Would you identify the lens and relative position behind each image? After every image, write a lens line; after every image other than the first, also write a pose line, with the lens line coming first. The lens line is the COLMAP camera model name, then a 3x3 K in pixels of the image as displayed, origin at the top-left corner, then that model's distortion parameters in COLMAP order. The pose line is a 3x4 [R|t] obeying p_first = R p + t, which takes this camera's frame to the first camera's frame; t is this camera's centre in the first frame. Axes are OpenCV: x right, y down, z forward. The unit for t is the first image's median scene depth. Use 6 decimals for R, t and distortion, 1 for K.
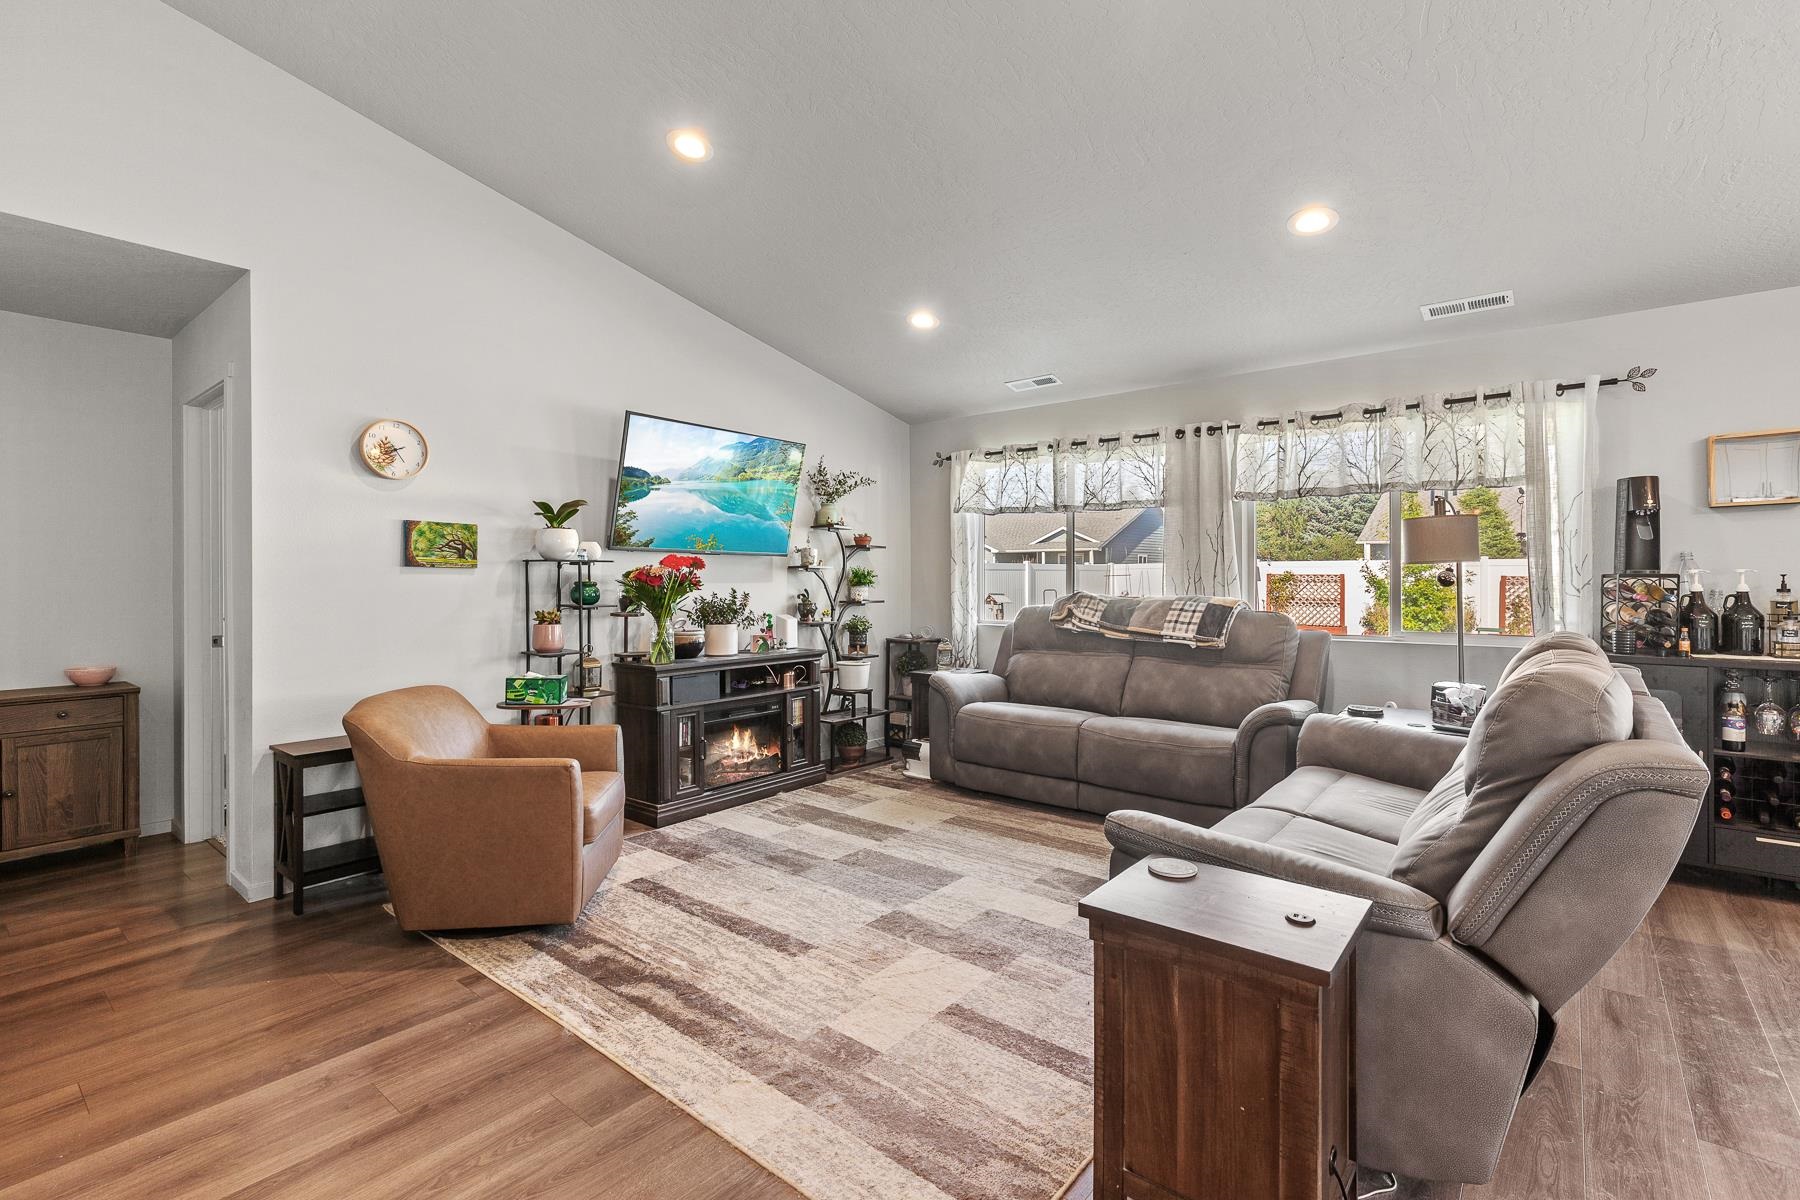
lens RADIAL K [[813.1, 0, 905.3], [0, 813.1, 581.3], [0, 0, 1]] dist [0.004374, -0.001133]
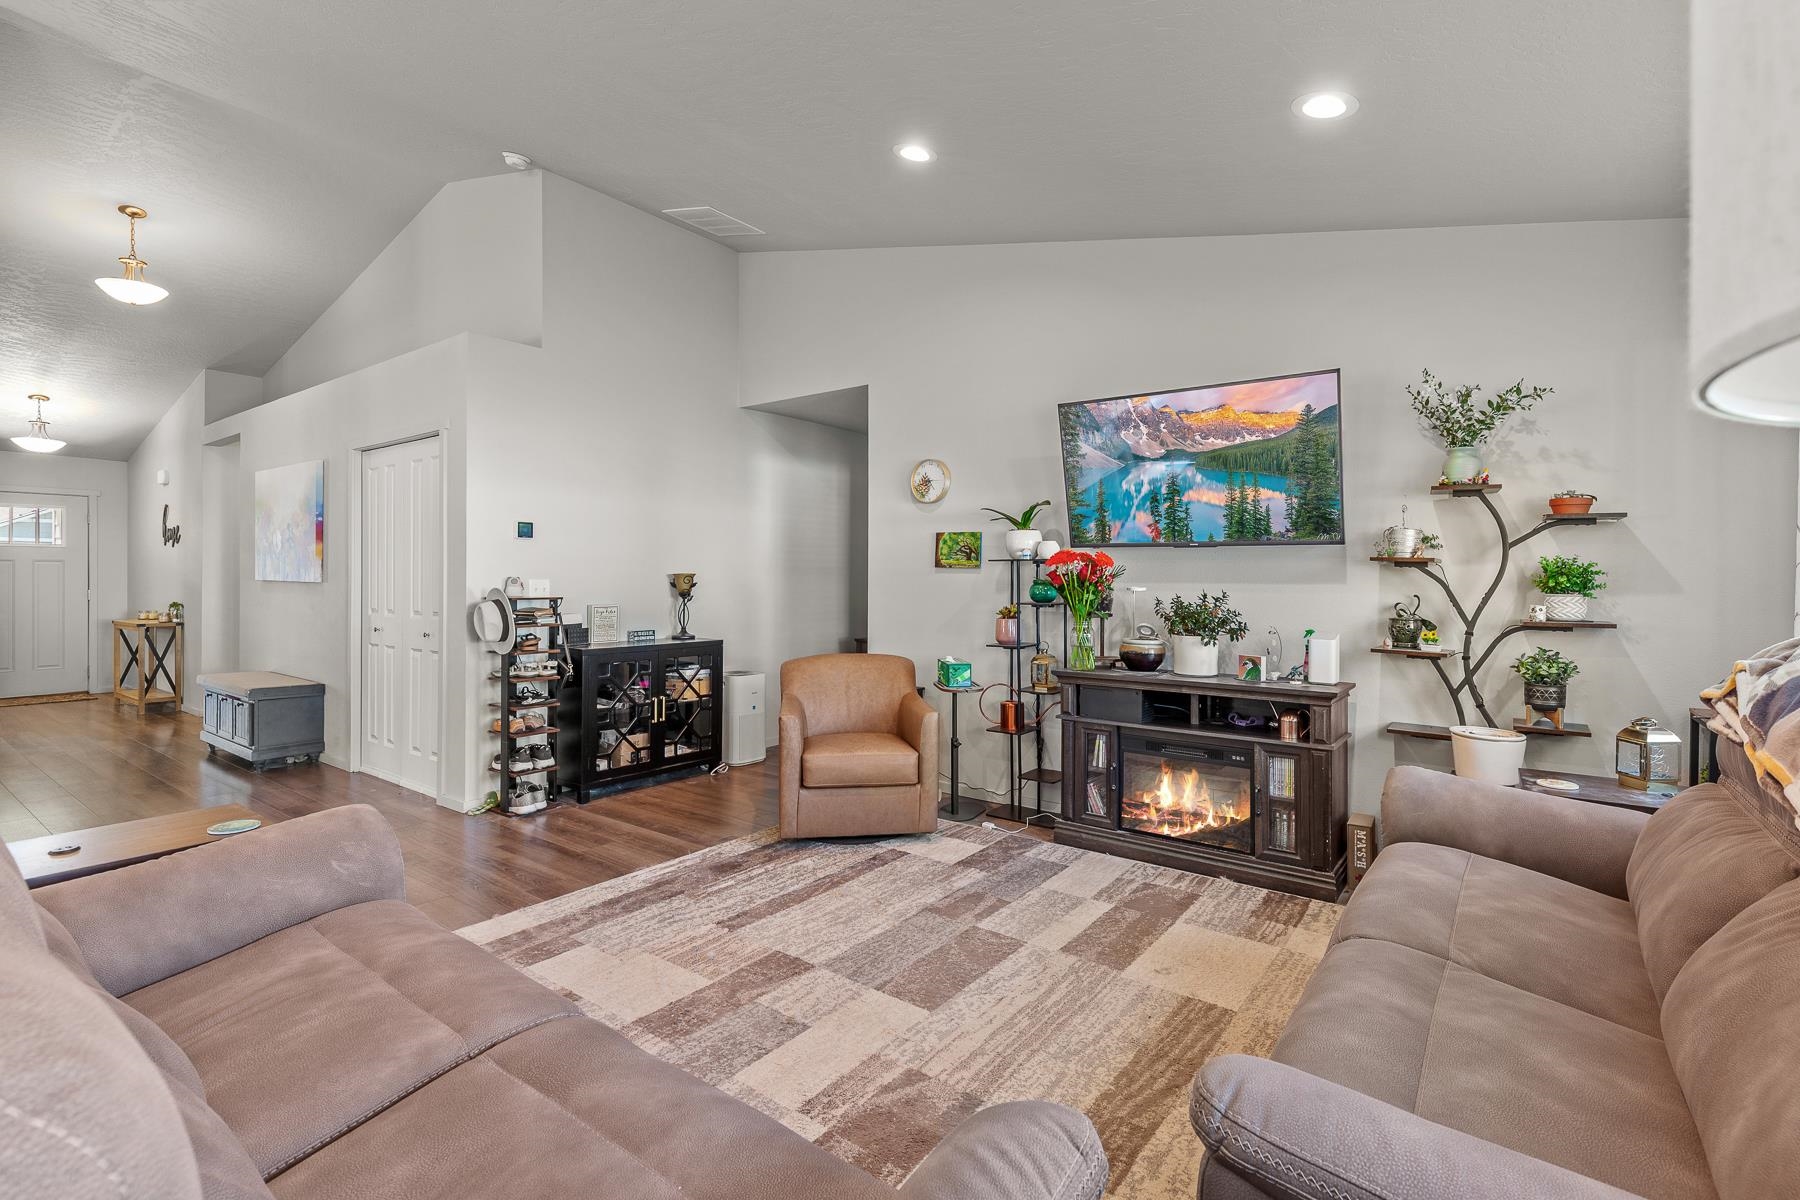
lens RADIAL K [[813.1, 0, 899.8], [0, 813.1, 572.8], [0, 0, 1]] dist [0.004374, -0.001133]
pose [[0.043096, -0.000584, -0.999071, 0.675129], [-0.005903, 0.999982, -0.000840, -0.007434], [0.999053, 0.005934, 0.043092, 0.835549]]
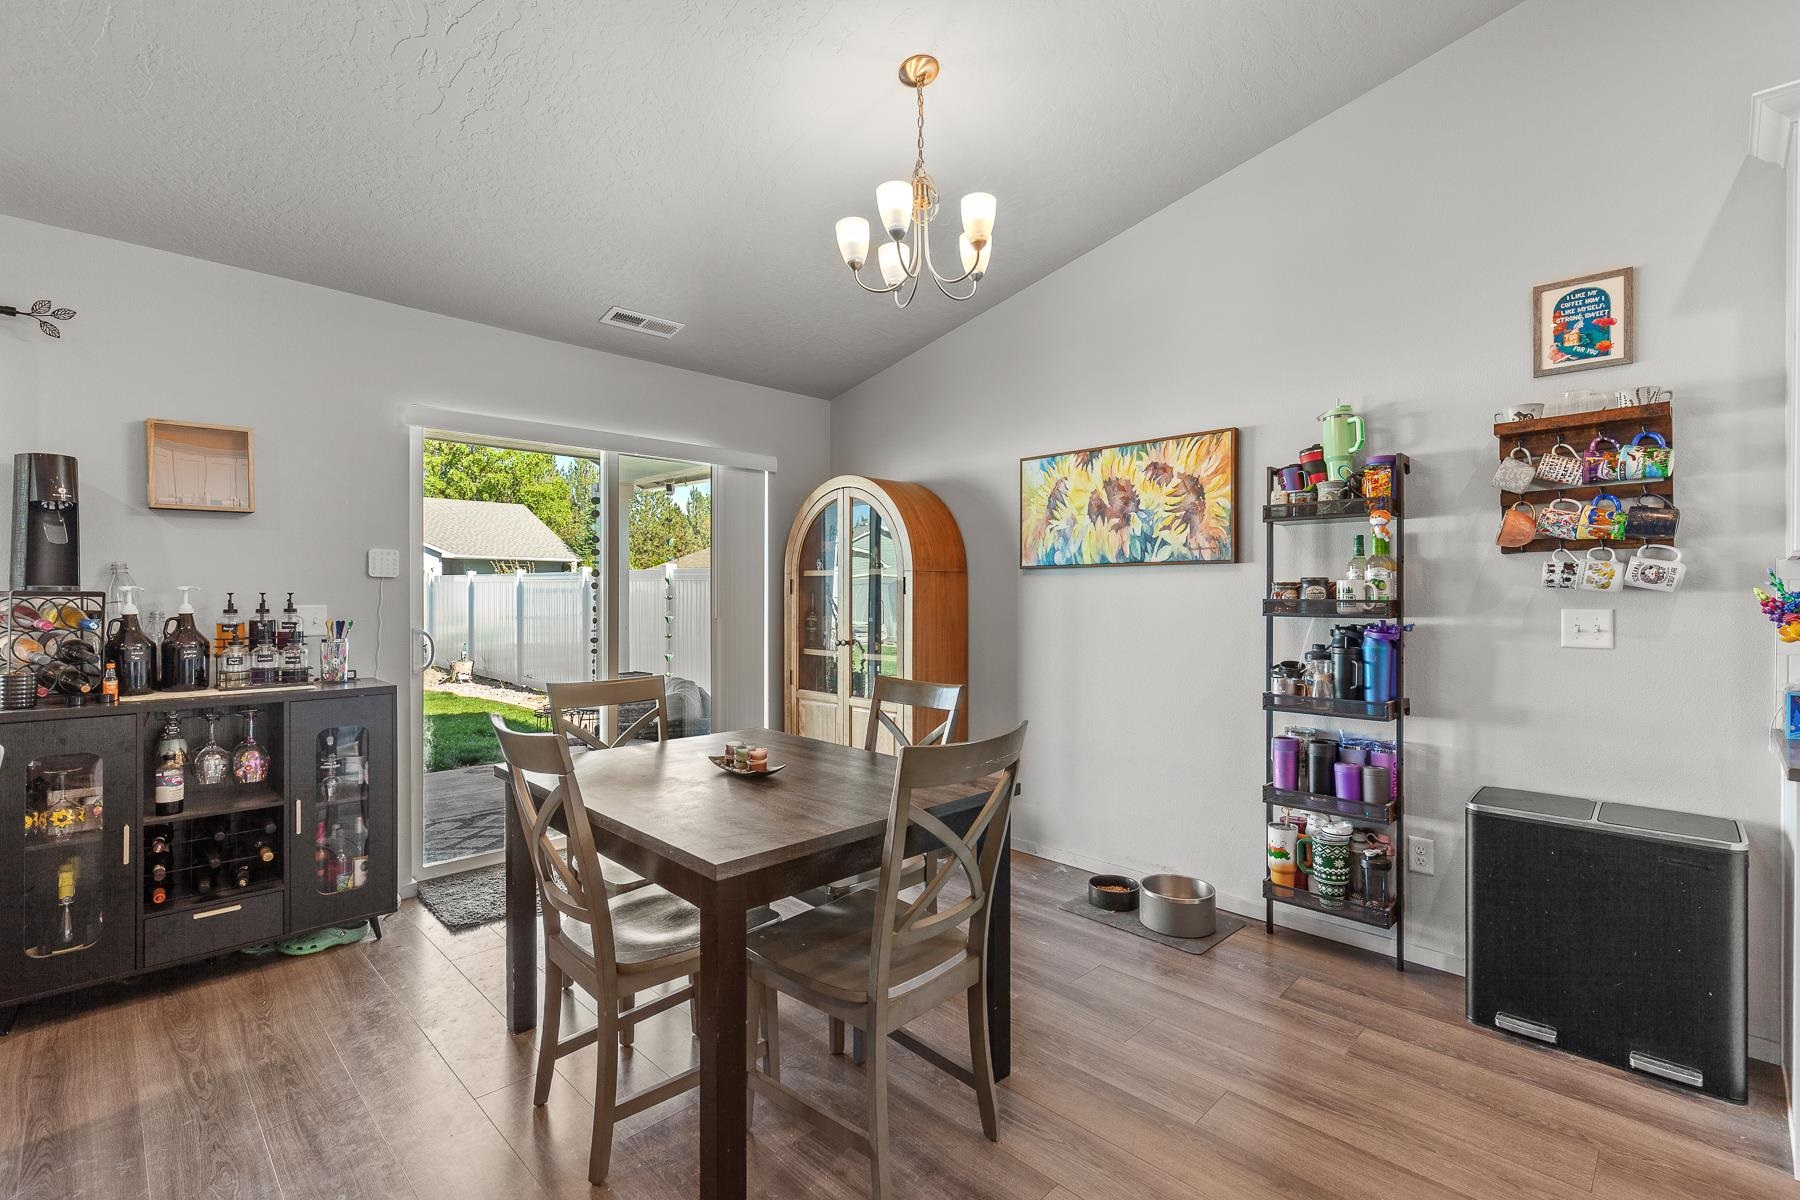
lens RADIAL K [[813.1, 0, 904.5], [0, 813.1, 592.2], [0, 0, 1]] dist [0.004374, -0.001133]
pose [[0.100479, 0.001482, 0.994938, 0.285007], [0.000411, 0.999999, -0.001531, -0.007436], [-0.994939, 0.000563, 0.100478, 0.198541]]
